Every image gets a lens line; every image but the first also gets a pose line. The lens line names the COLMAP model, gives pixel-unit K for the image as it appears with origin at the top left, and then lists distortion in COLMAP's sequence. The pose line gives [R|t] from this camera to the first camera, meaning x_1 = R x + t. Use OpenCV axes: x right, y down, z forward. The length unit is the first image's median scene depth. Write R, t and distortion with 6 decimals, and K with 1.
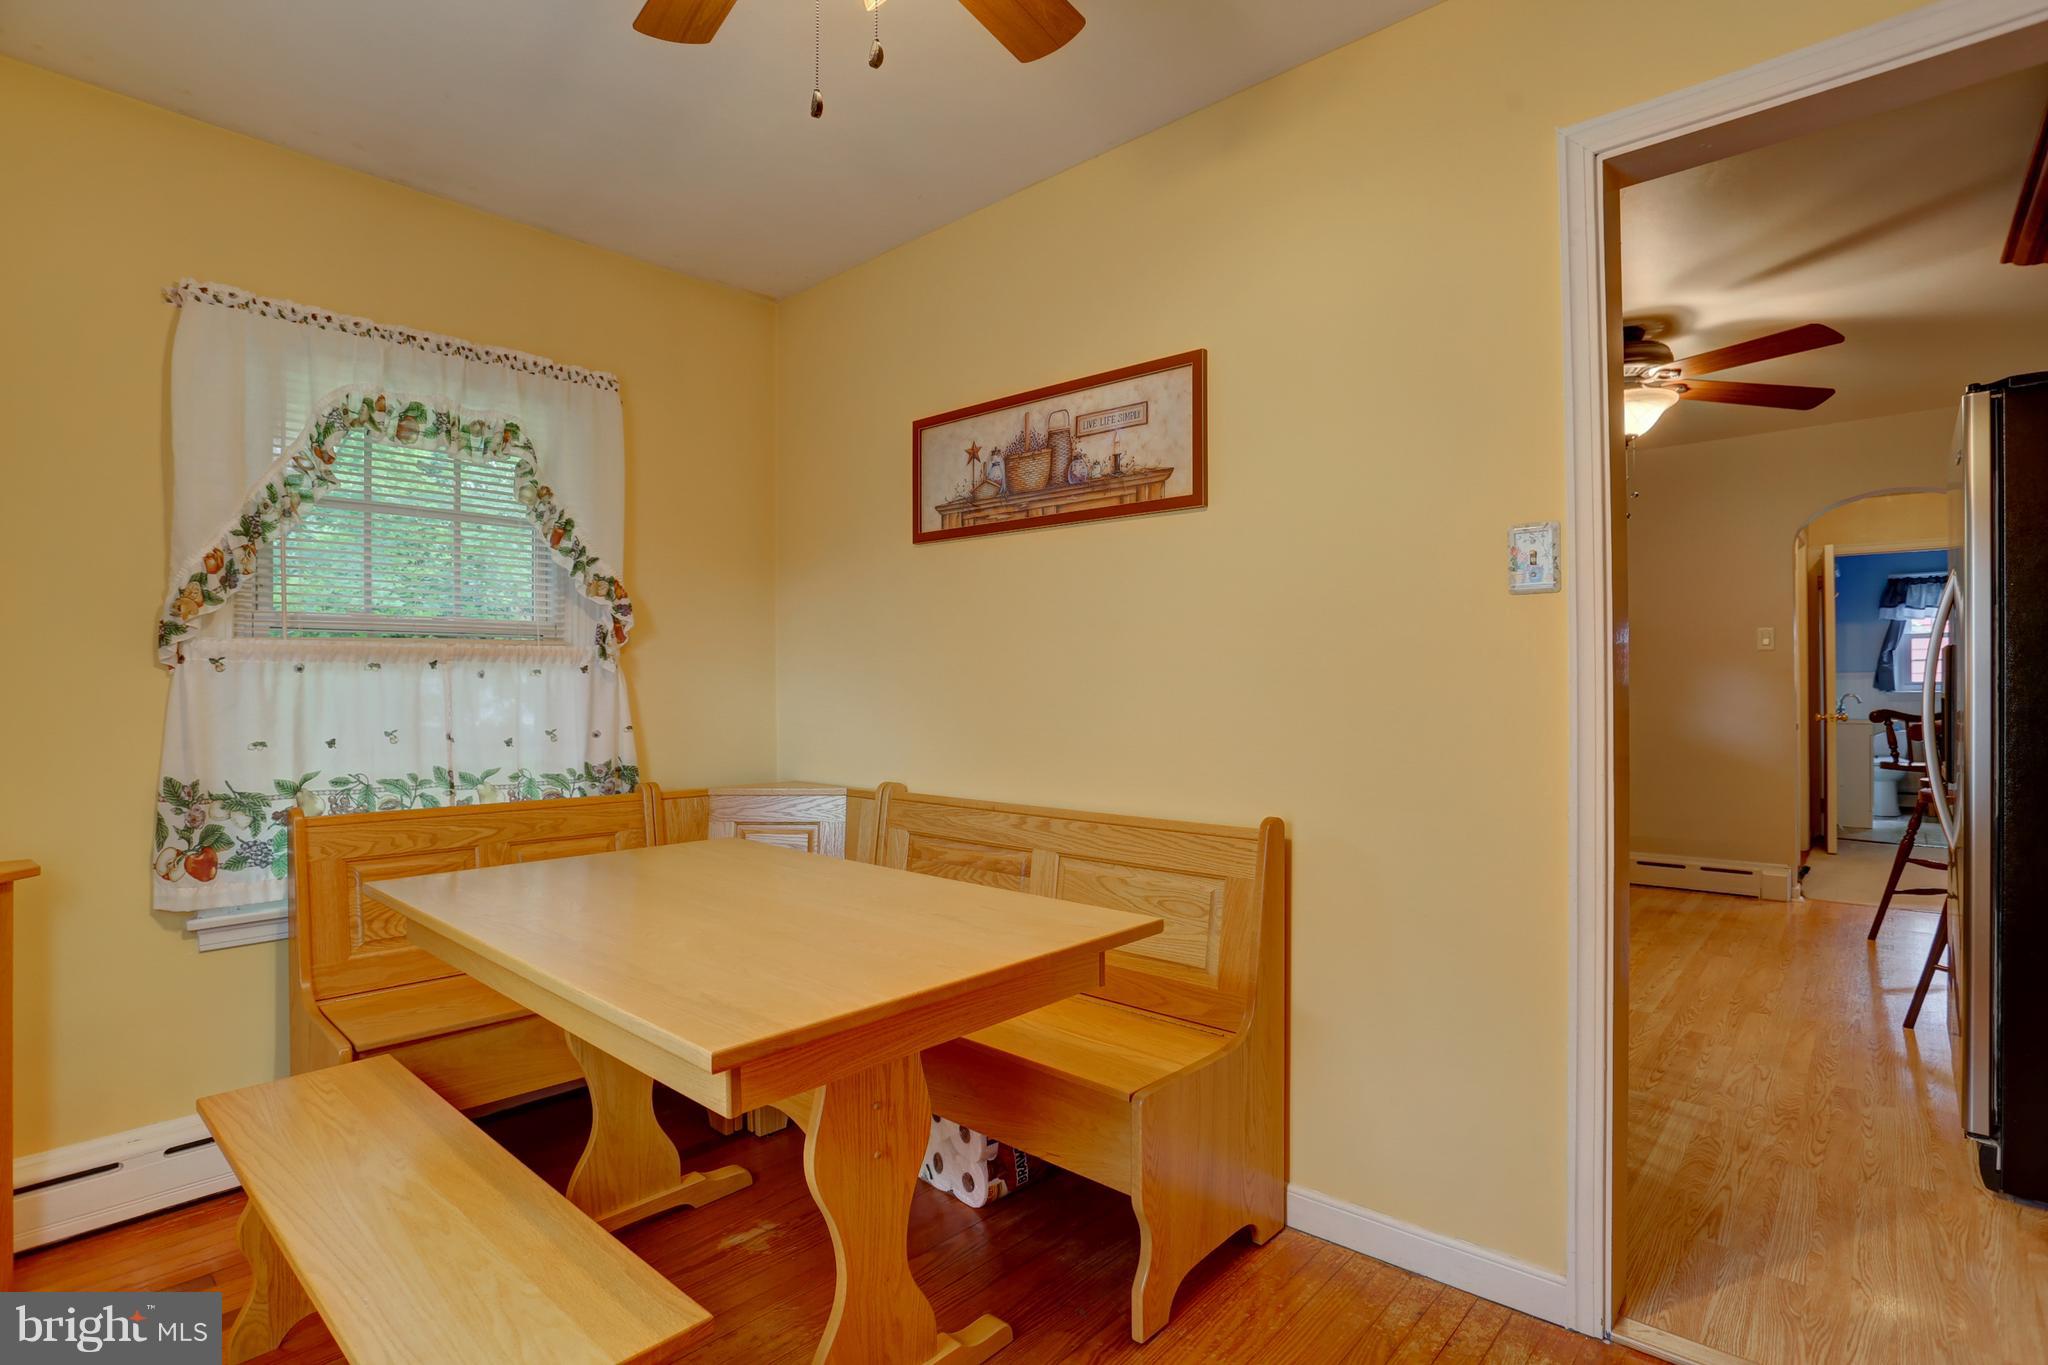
lens RADIAL K [[1015.8, 0, 1029.4], [0, 1015.8, 680.4], [0, 0, 1]] dist [-0.050277, 0.012737]
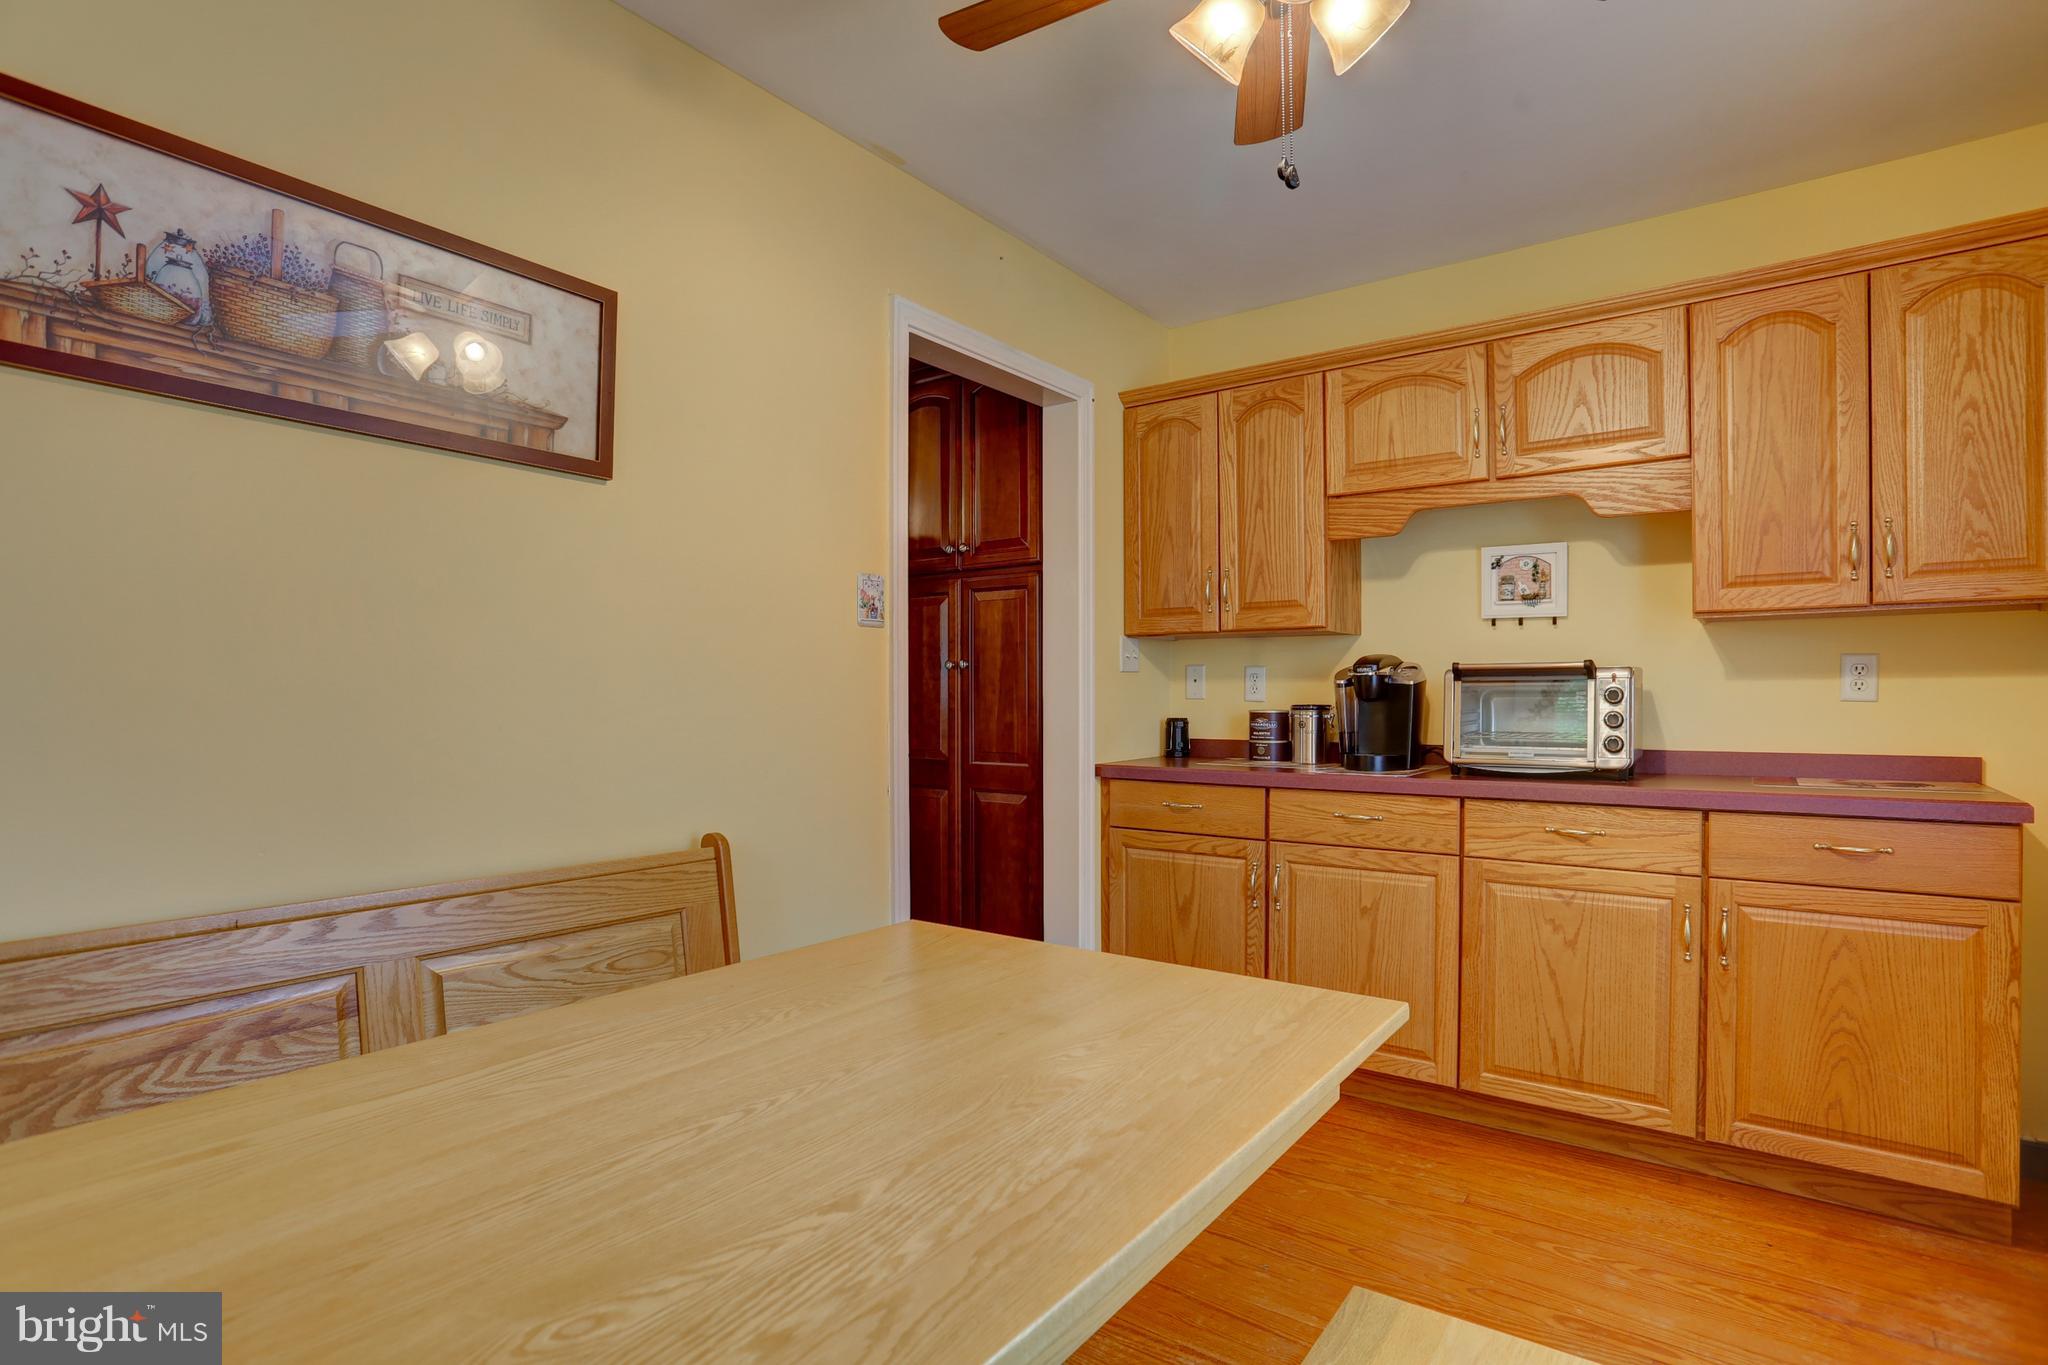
lens RADIAL K [[1015.8, 0, 1022.3], [0, 1015.8, 688.1], [0, 0, 1]] dist [-0.050277, 0.012737]
pose [[-0.107460, 0.012095, 0.994136, -1.178733], [-0.004874, 0.999908, -0.012693, 0.014862], [-0.994197, -0.006210, -0.107391, 1.288560]]
